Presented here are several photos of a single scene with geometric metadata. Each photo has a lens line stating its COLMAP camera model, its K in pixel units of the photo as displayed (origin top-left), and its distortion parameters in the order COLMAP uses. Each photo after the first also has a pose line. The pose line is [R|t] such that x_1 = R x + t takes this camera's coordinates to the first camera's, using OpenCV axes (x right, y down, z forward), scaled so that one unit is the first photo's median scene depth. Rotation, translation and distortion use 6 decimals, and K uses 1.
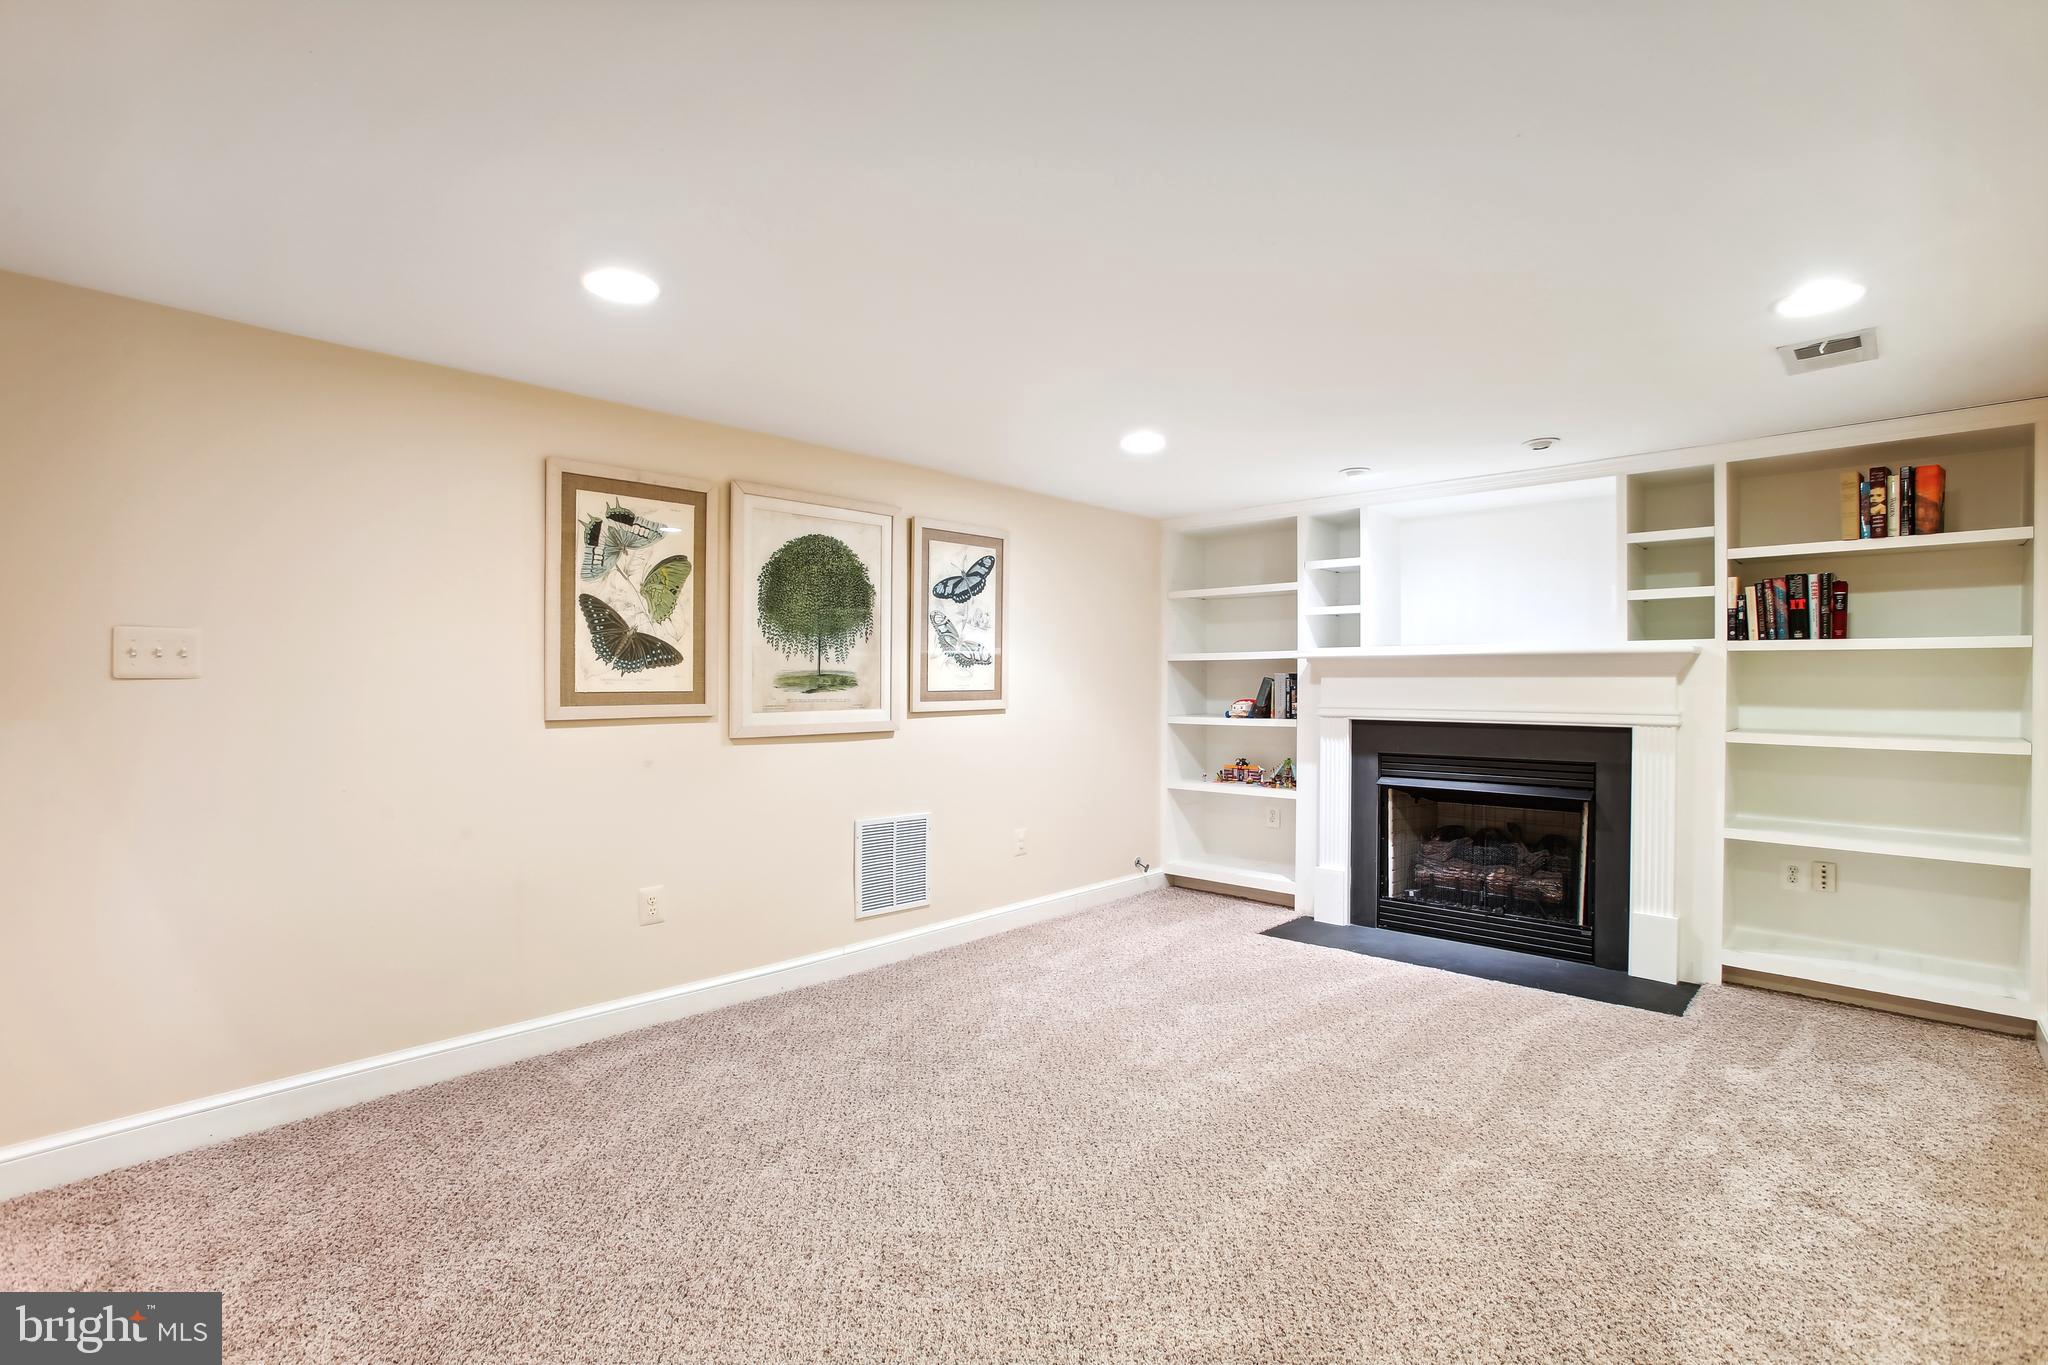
lens RADIAL K [[947.3, 0, 1015.7], [0, 947.3, 679.5], [0, 0, 1]] dist [-0.067713, 0.038689]
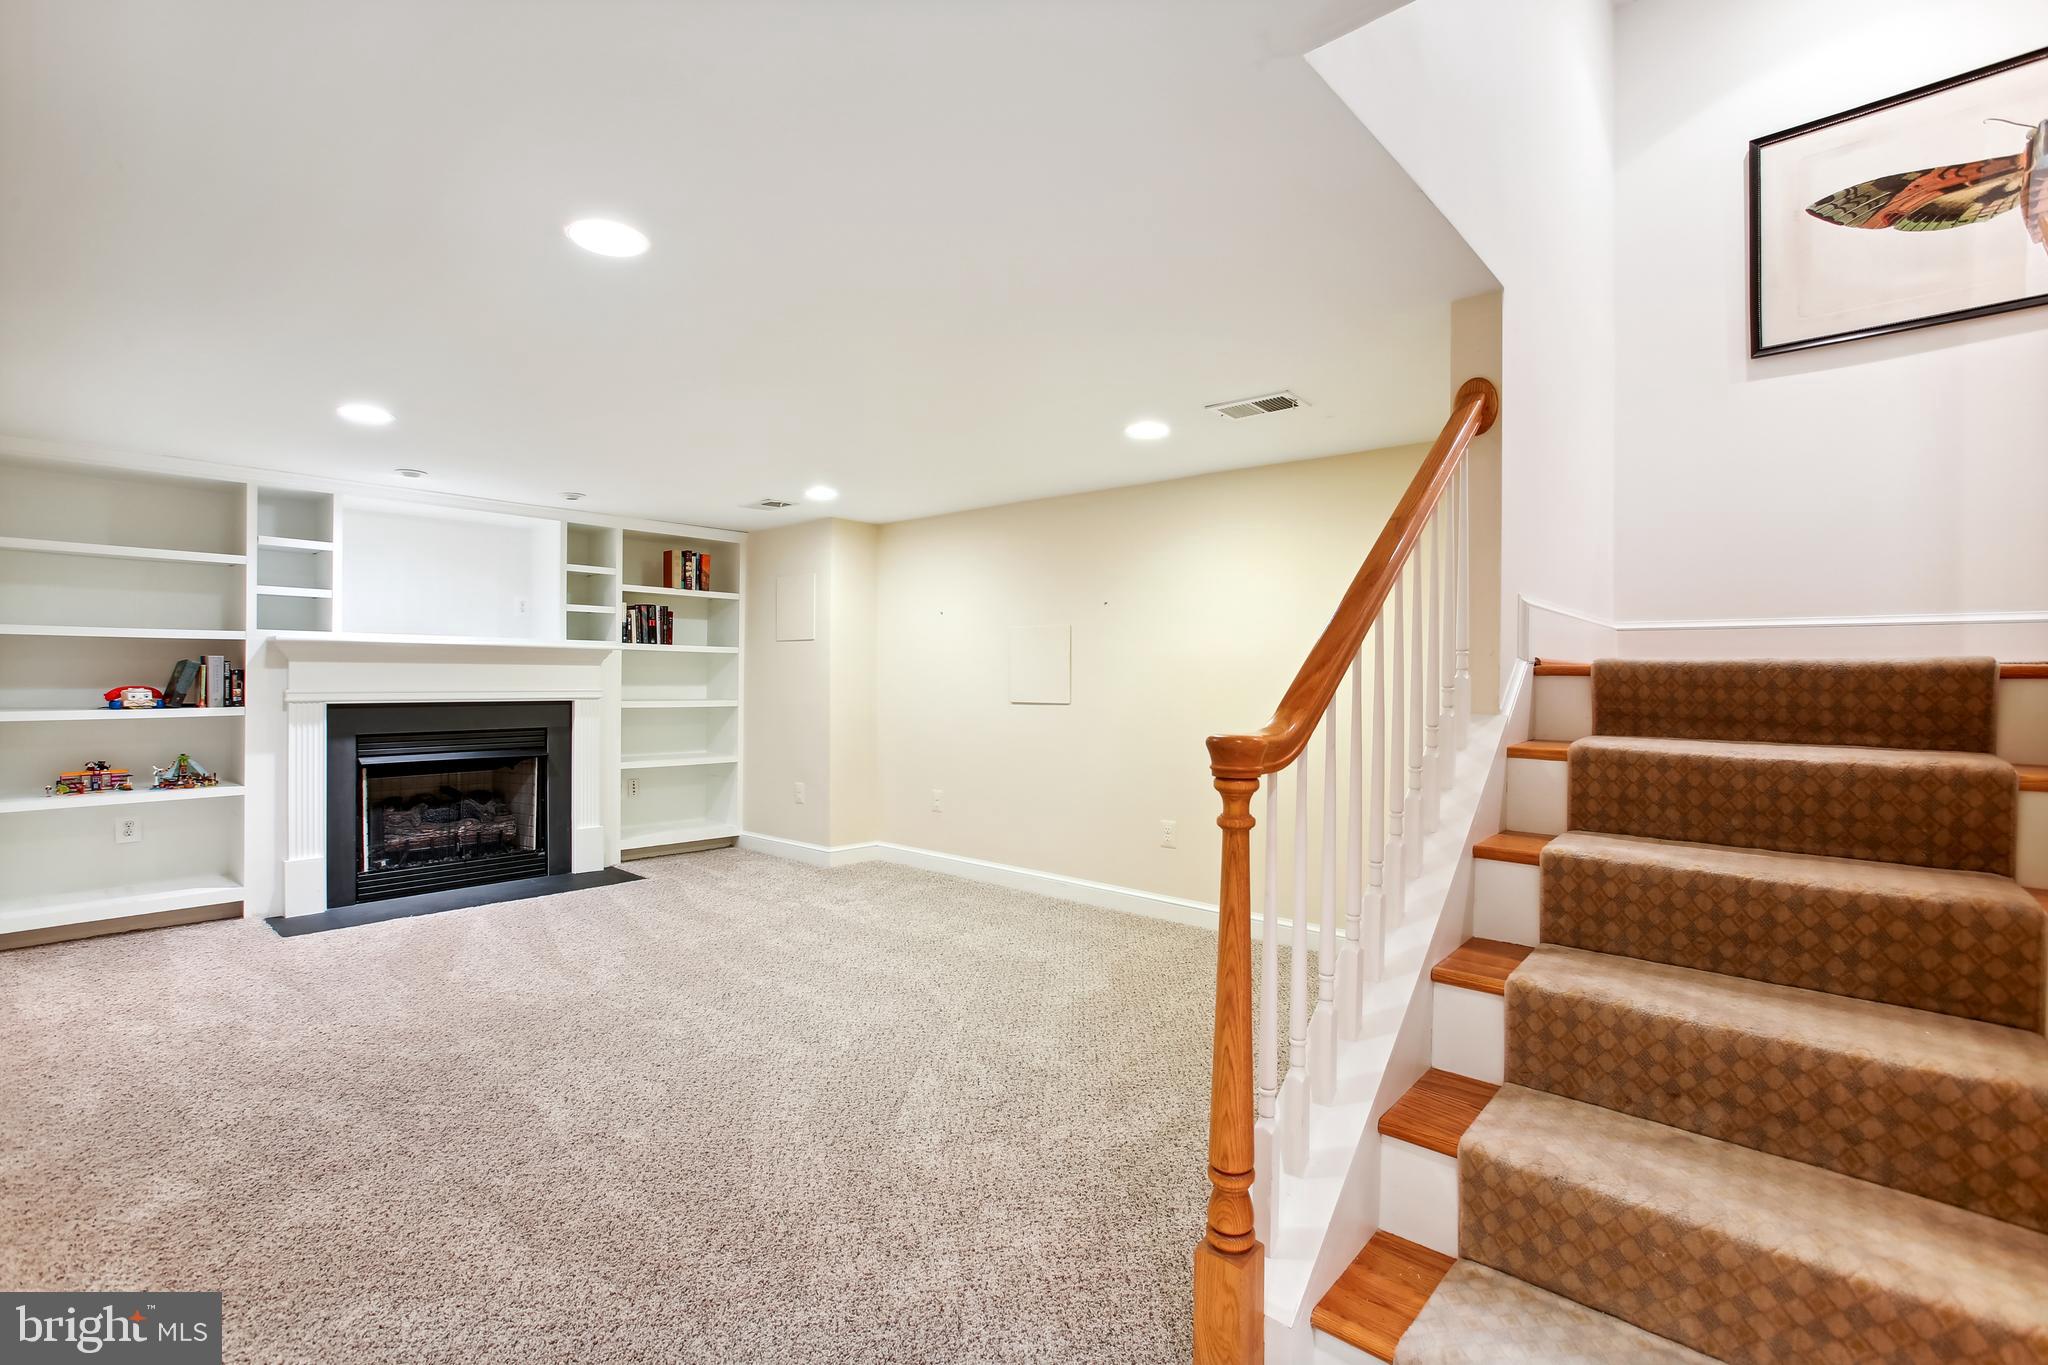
lens RADIAL K [[930.4, 0, 1006.2], [0, 930.4, 680.3], [0, 0, 1]] dist [-0.052283, 0.037447]
pose [[-0.017675, -0.004771, 0.999832, -0.769117], [-0.008023, 0.999957, 0.004629, 0.008314], [-0.999812, -0.007940, -0.017712, 0.358444]]
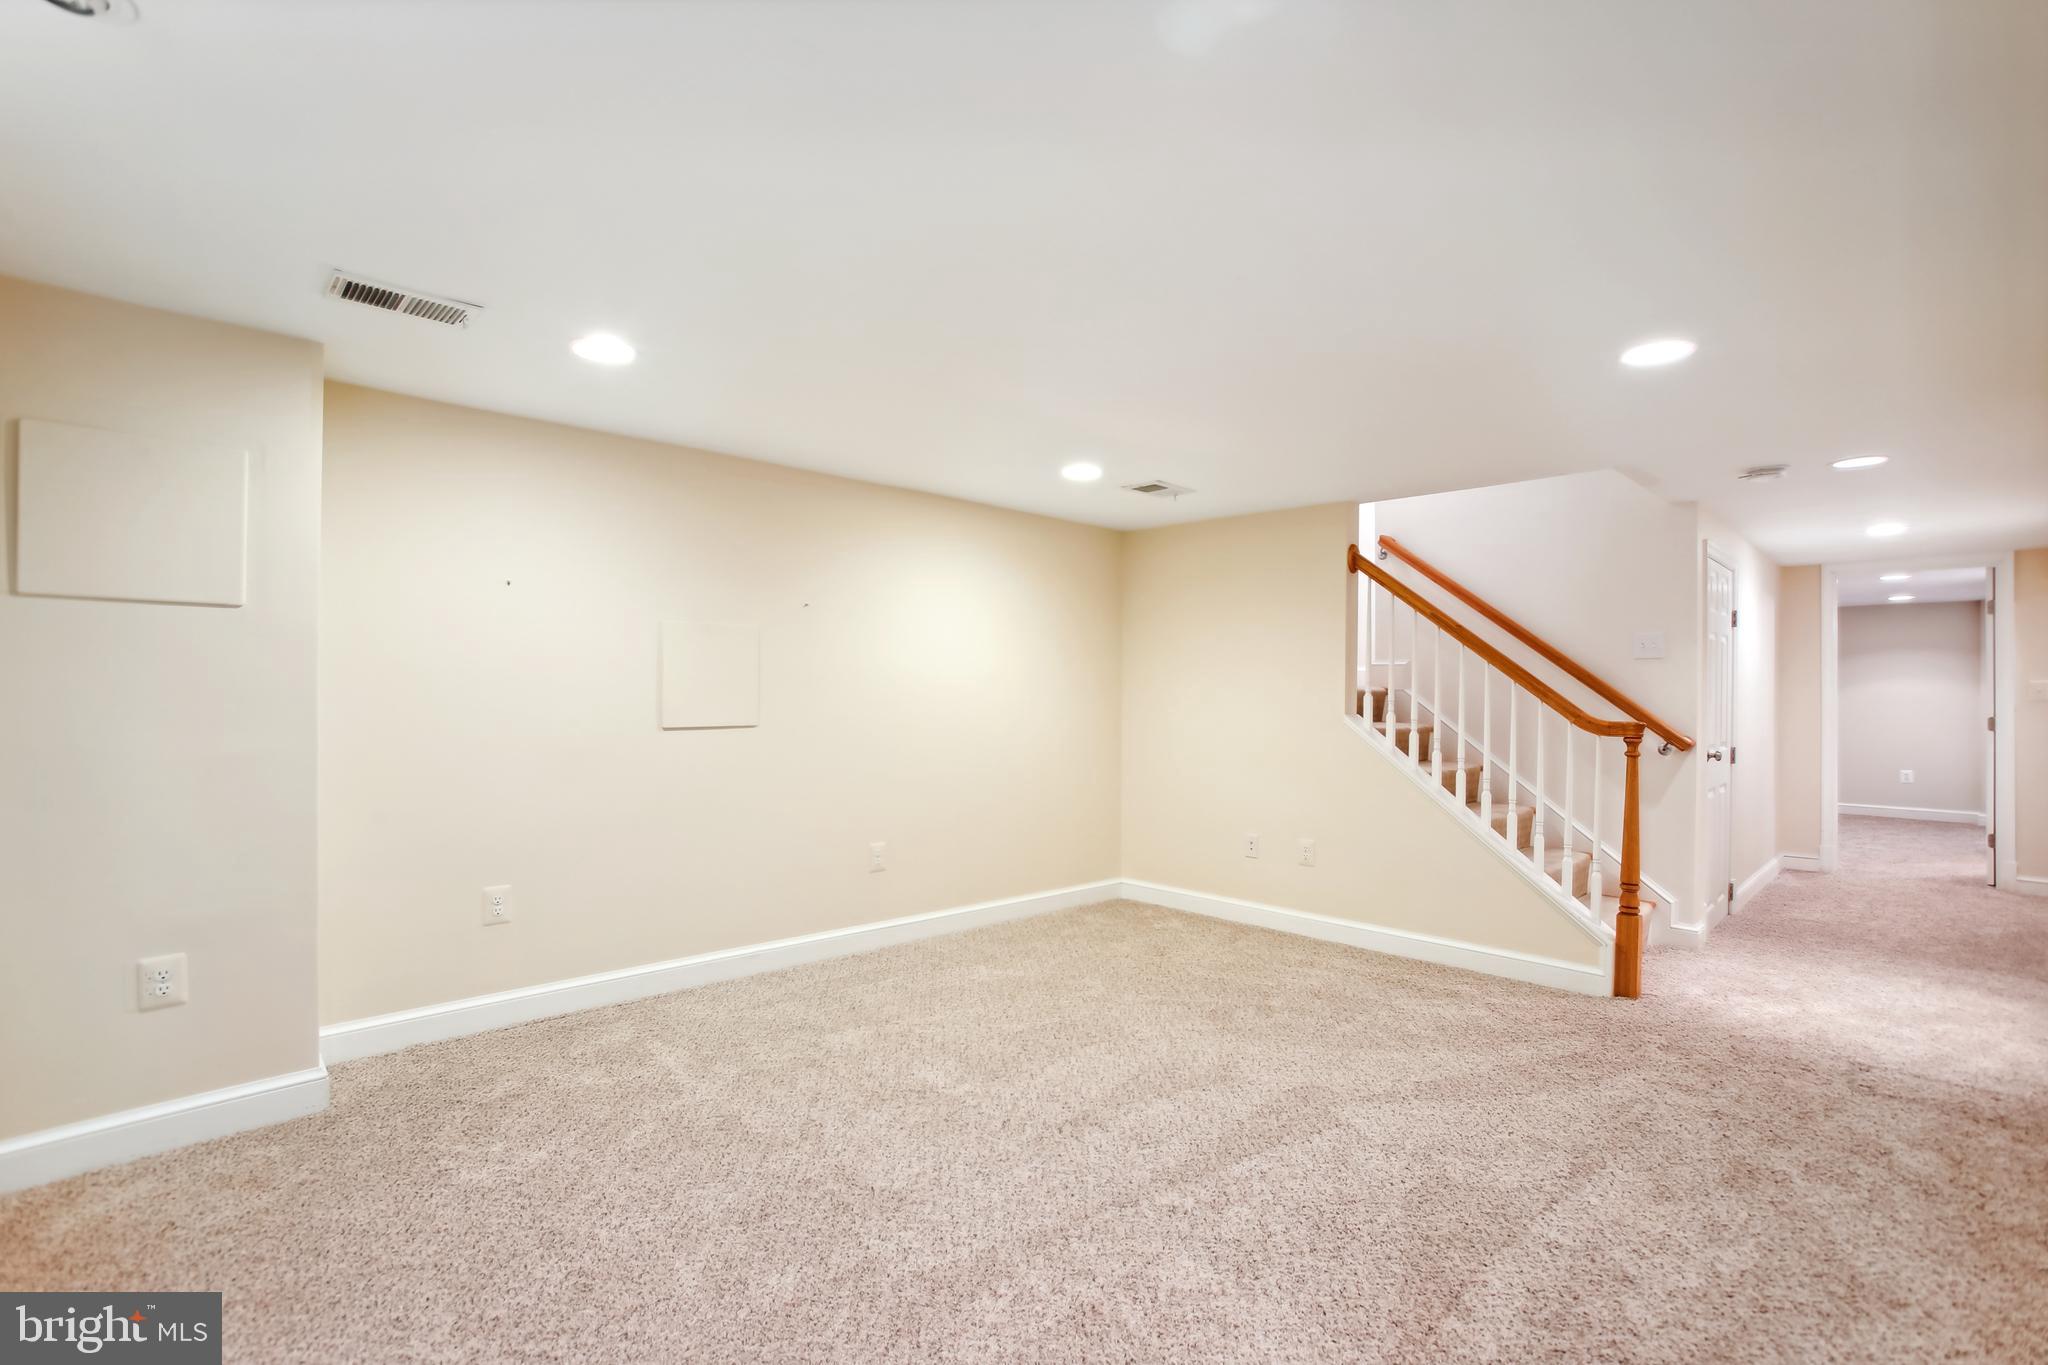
lens RADIAL K [[942.2, 0, 1031.4], [0, 942.2, 686.3], [0, 0, 1]] dist [-0.068967, 0.029220]
pose [[-0.999586, -0.014932, 0.024601, 0.181114], [-0.015125, 0.999856, -0.007689, 0.006605], [-0.024483, -0.008058, -0.999668, 1.252890]]
